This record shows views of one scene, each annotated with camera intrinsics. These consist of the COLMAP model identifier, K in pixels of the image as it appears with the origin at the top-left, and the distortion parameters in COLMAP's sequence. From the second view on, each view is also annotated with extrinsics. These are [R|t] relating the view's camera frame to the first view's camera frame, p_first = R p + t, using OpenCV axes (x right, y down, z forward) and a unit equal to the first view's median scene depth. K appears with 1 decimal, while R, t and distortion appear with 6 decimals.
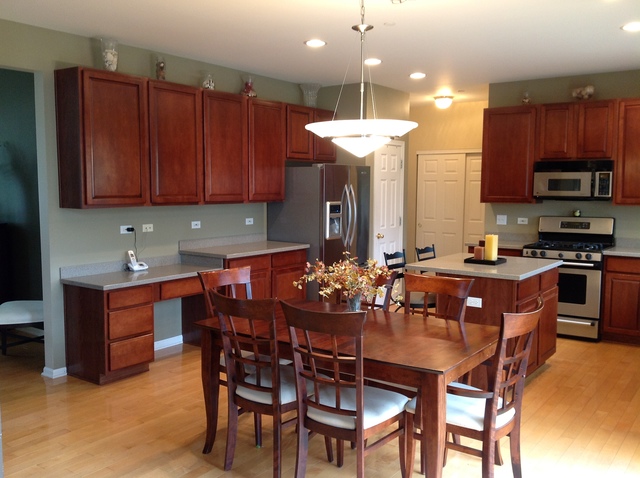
lens RADIAL K [[625.5, 0, 320.0], [0, 625.5, 239.0], [0, 0, 1]] dist [0.056553, -0.013044]
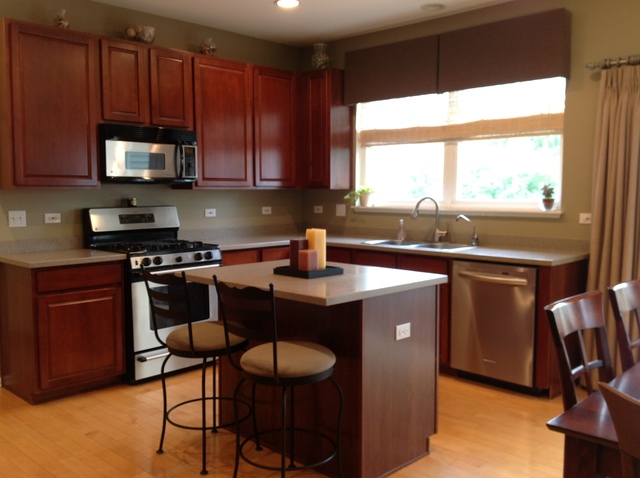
lens RADIAL K [[625.5, 0, 320.0], [0, 625.5, 239.0], [0, 0, 1]] dist [0.056553, -0.013044]
pose [[0.159272, -0.088624, 0.983249, -0.273837], [0.089007, 0.993195, 0.075103, -0.034155], [-0.983214, 0.075554, 0.166076, 0.687509]]
